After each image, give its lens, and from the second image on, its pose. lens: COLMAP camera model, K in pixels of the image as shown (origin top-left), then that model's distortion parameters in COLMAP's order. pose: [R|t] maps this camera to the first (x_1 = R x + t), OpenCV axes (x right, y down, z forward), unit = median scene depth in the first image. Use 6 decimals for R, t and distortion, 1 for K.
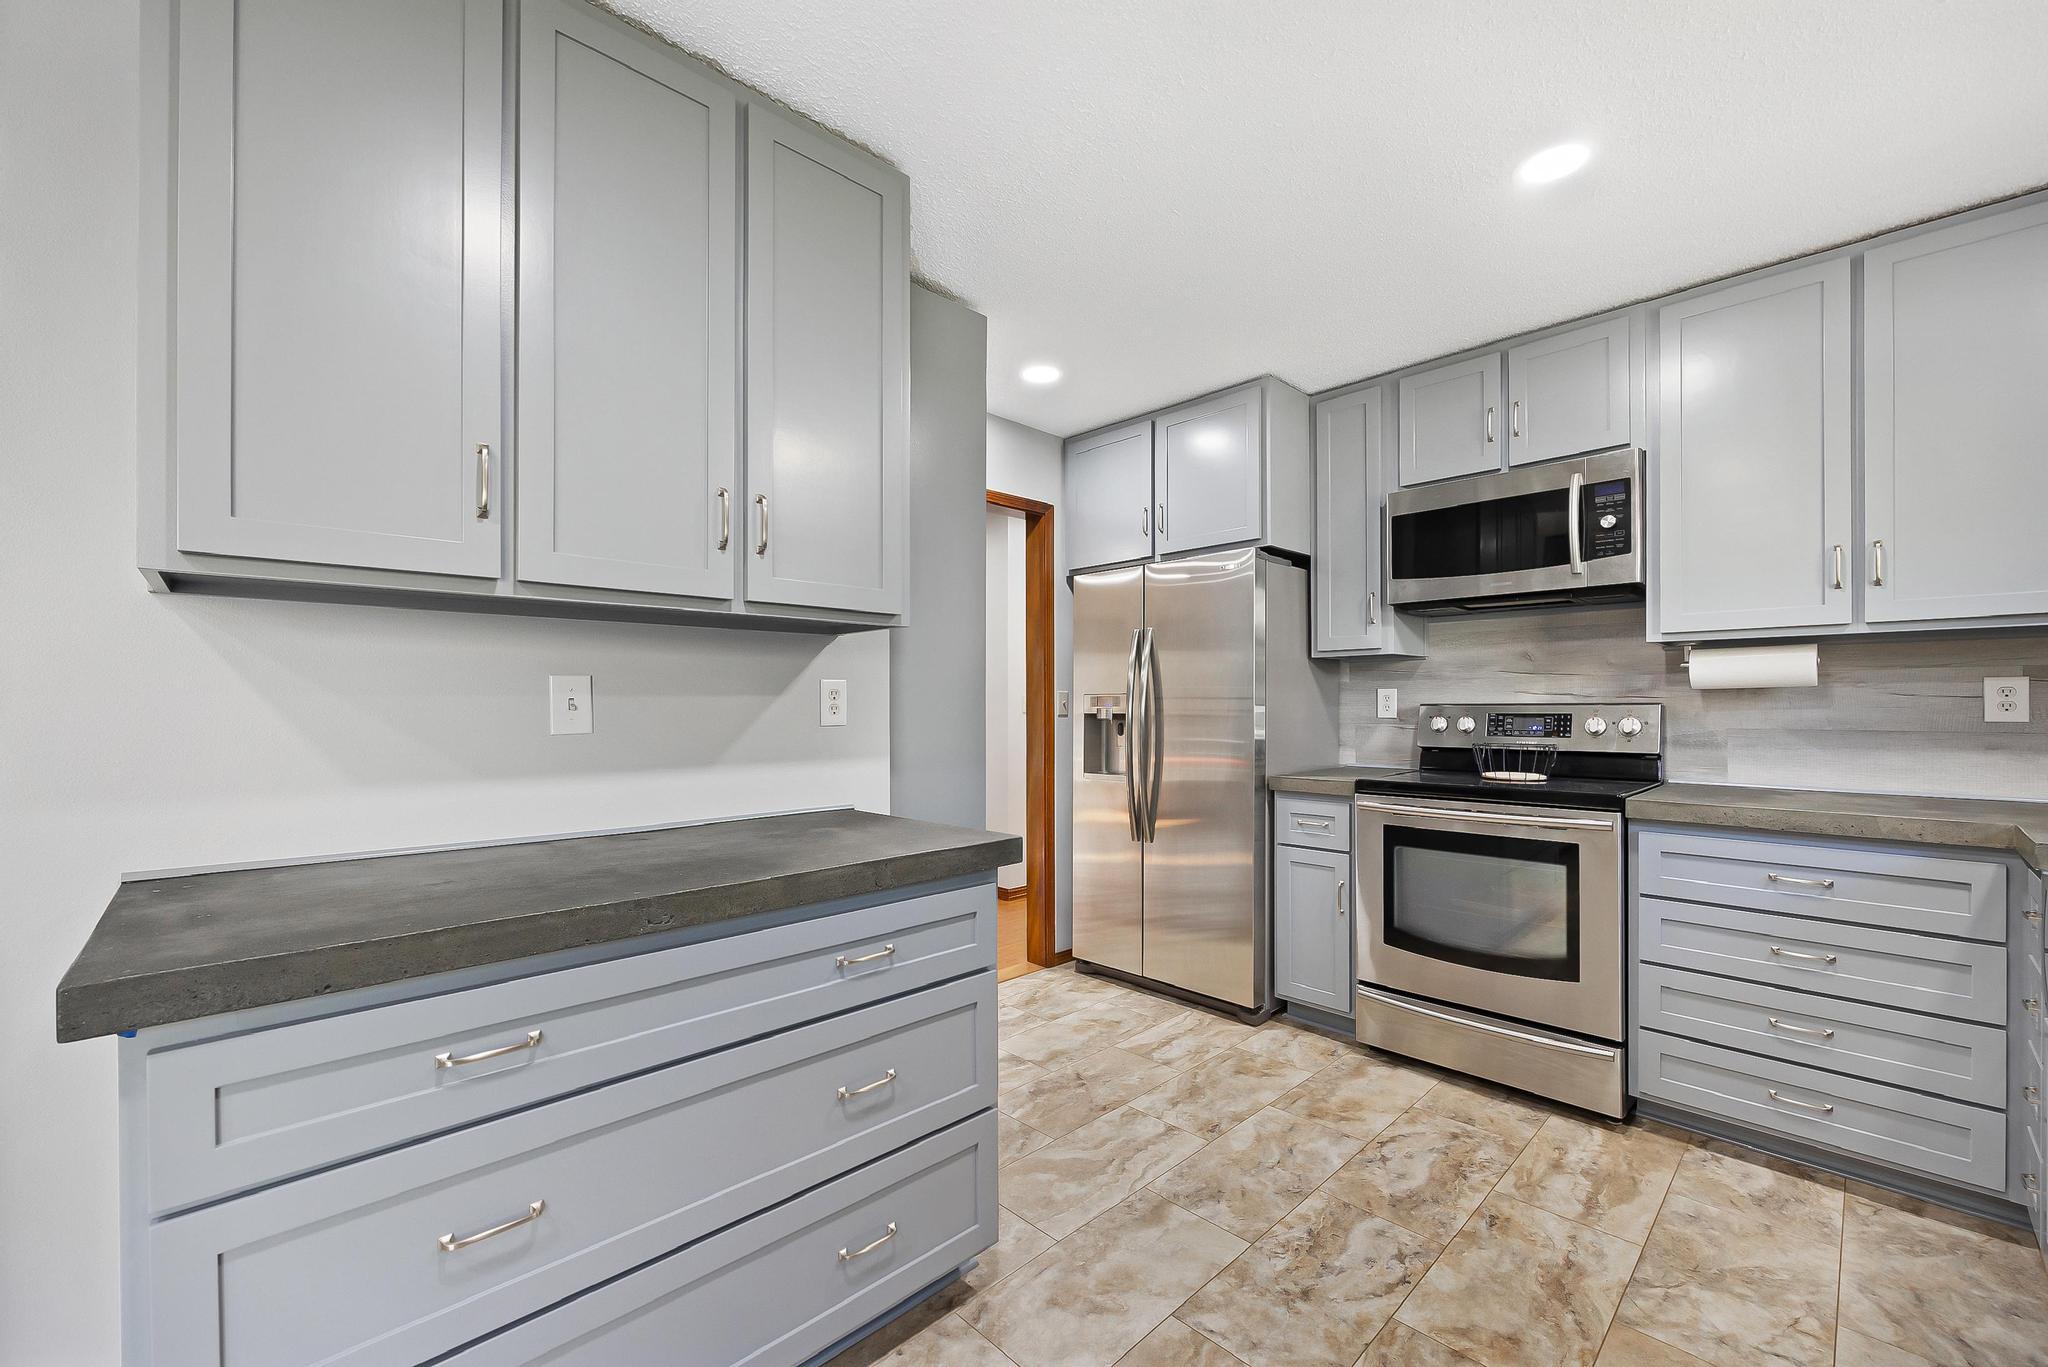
lens RADIAL K [[814.1, 0, 1036.0], [0, 814.1, 704.7], [0, 0, 1]] dist [-0.002372, -0.000317]
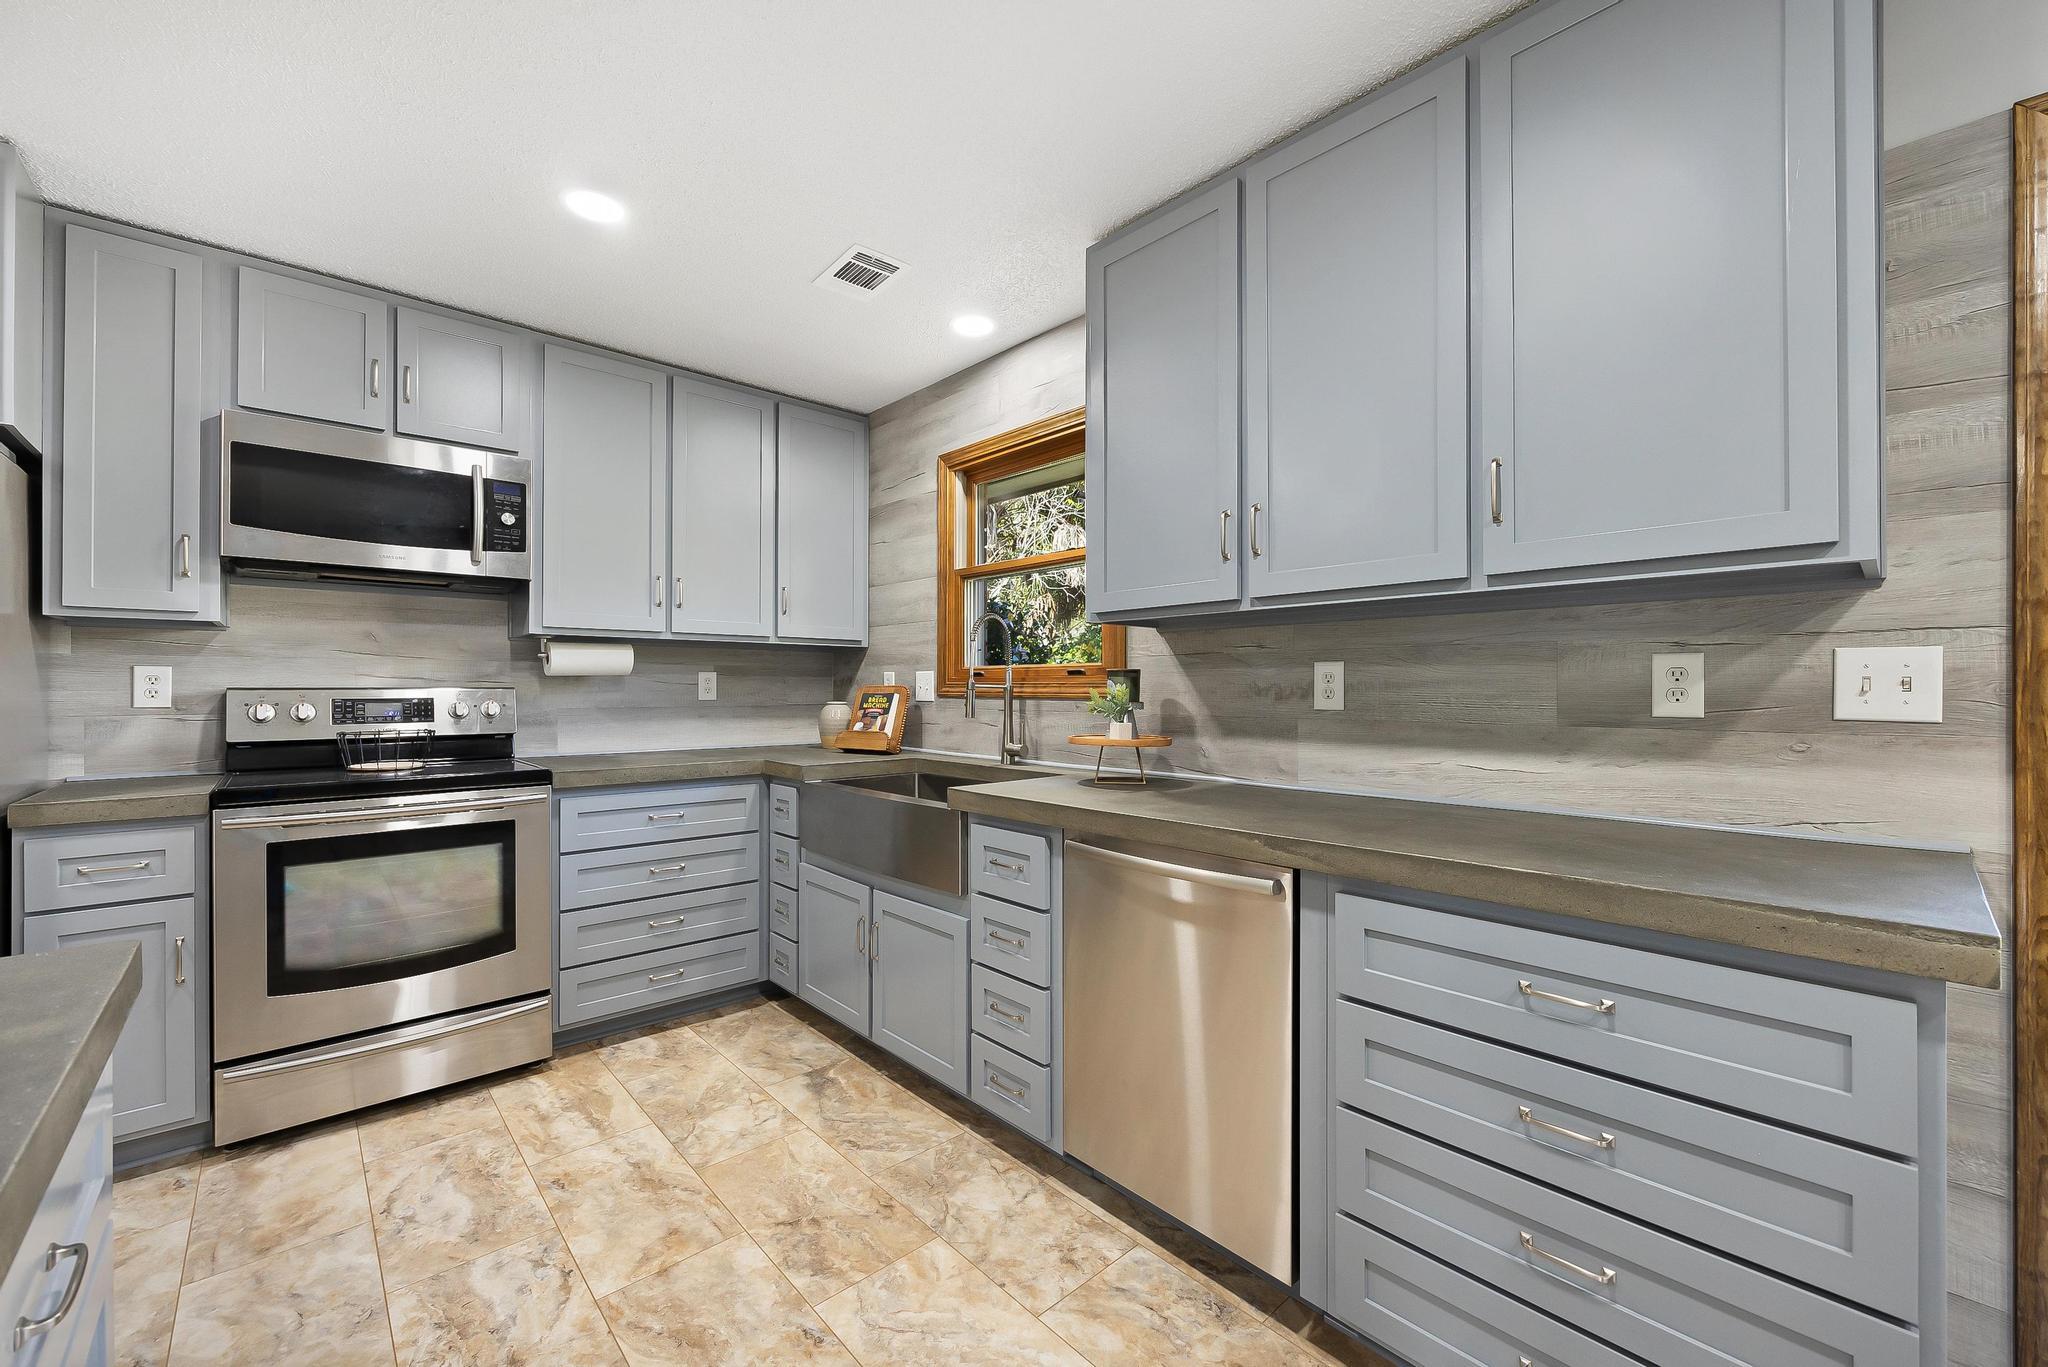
lens RADIAL K [[812.1, 0, 1016.2], [0, 812.1, 685.3], [0, 0, 1]] dist [-0.004428, -0.000226]
pose [[0.040380, 0.006092, 0.999166, -0.335560], [-0.000078, 0.999981, -0.006094, 0.001728], [-0.999184, 0.000168, 0.040380, 0.274826]]
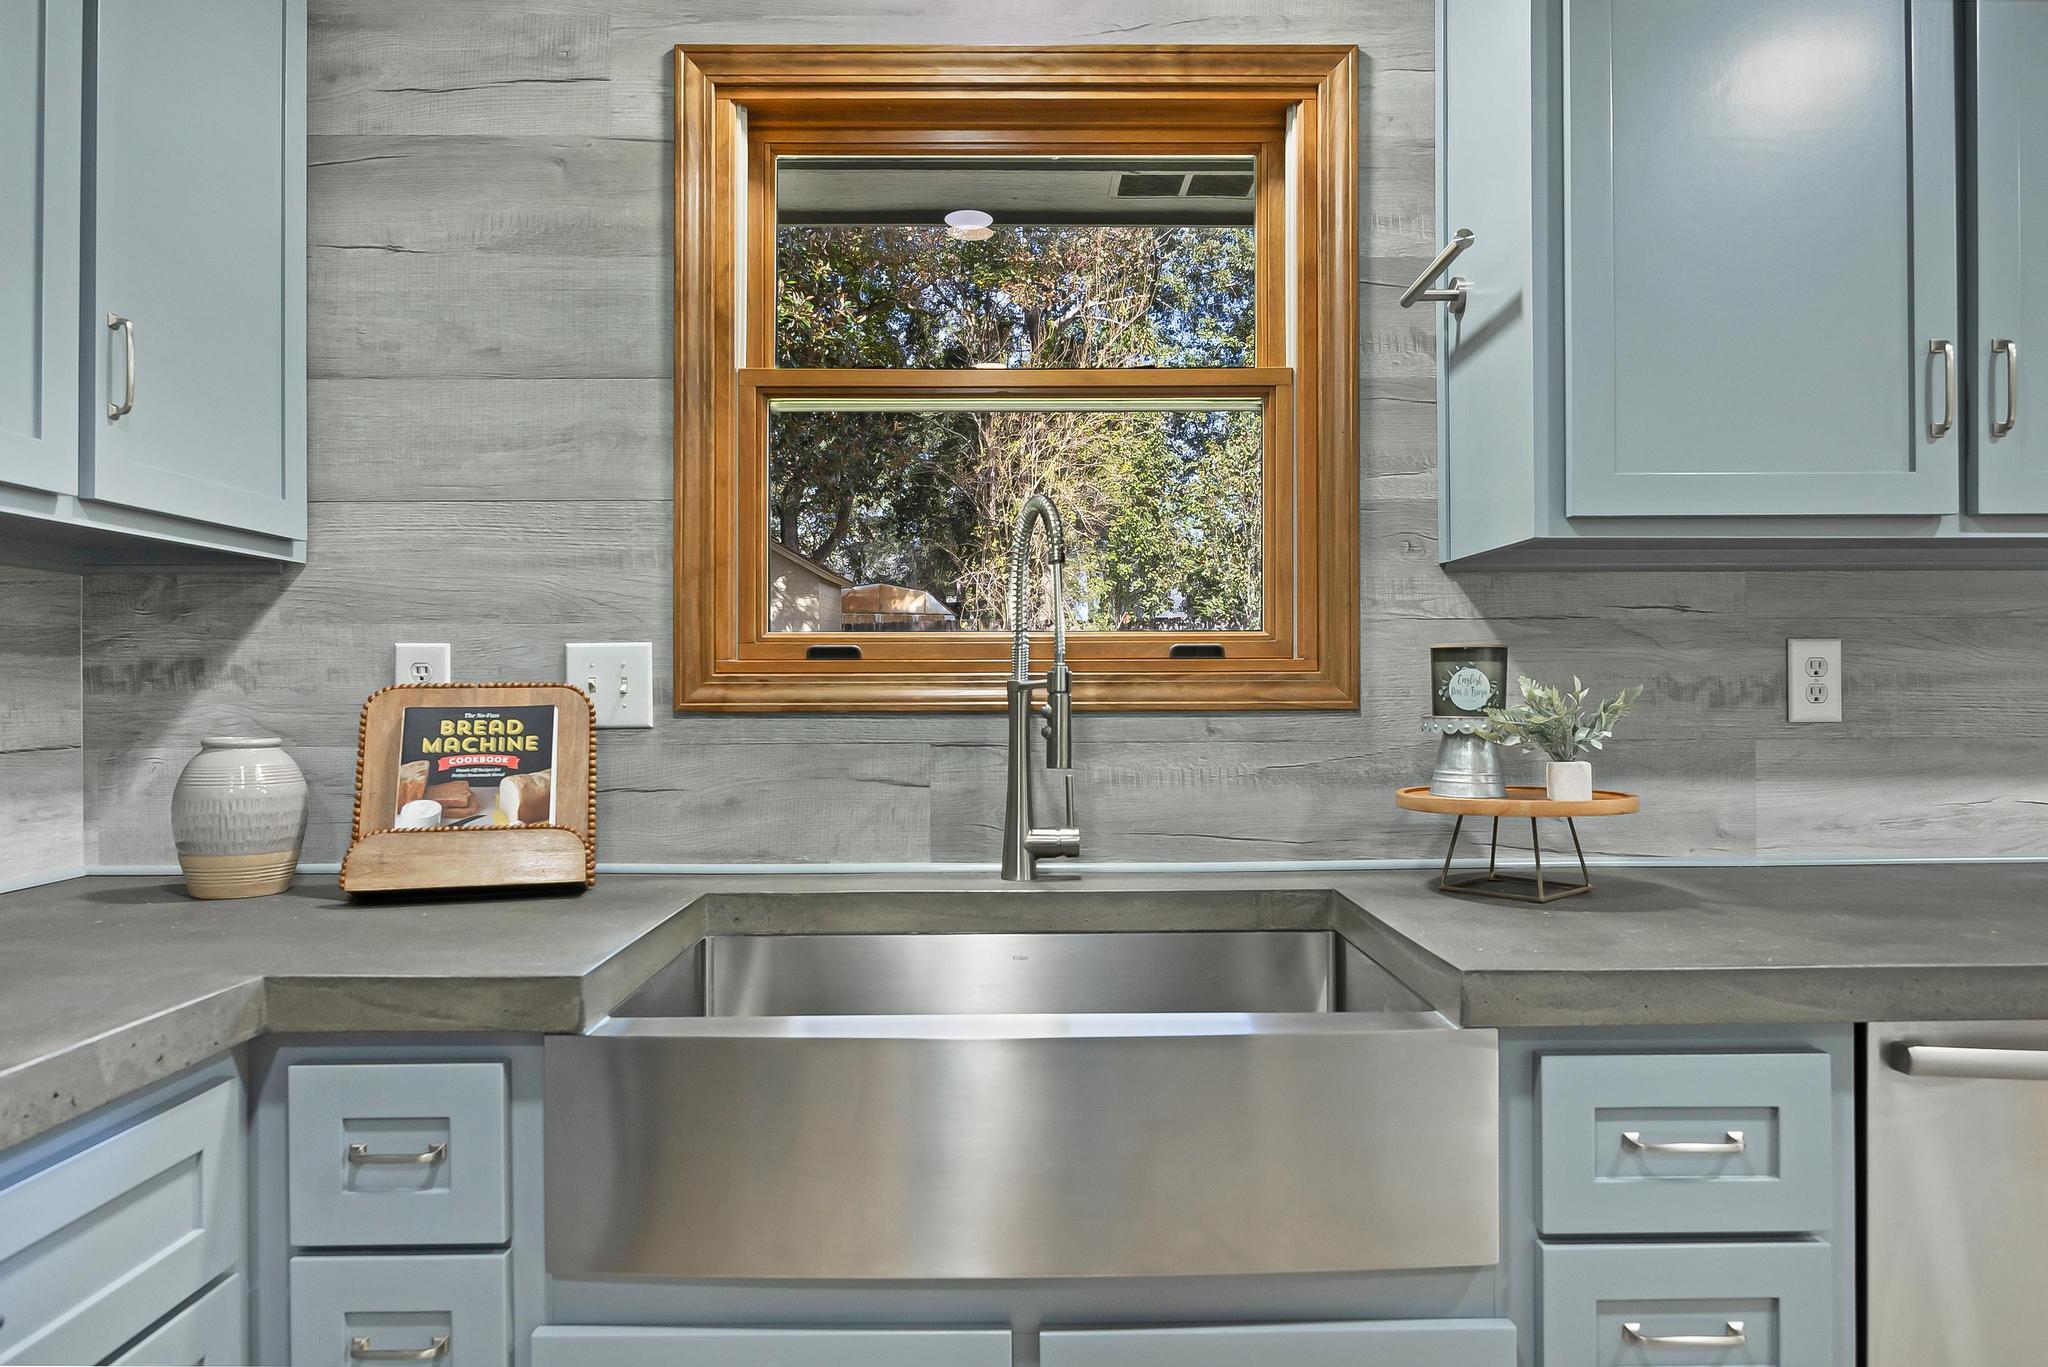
lens RADIAL K [[1246.9, 0, 1007.9], [0, 1246.9, 686.3], [0, 0, 1]] dist [-0.004797, -0.001600]
pose [[-0.721244, 0.005802, 0.692657, 0.316356], [0.006900, 0.999975, -0.001190, -0.001709], [-0.692647, 0.003921, -0.721266, 0.829242]]
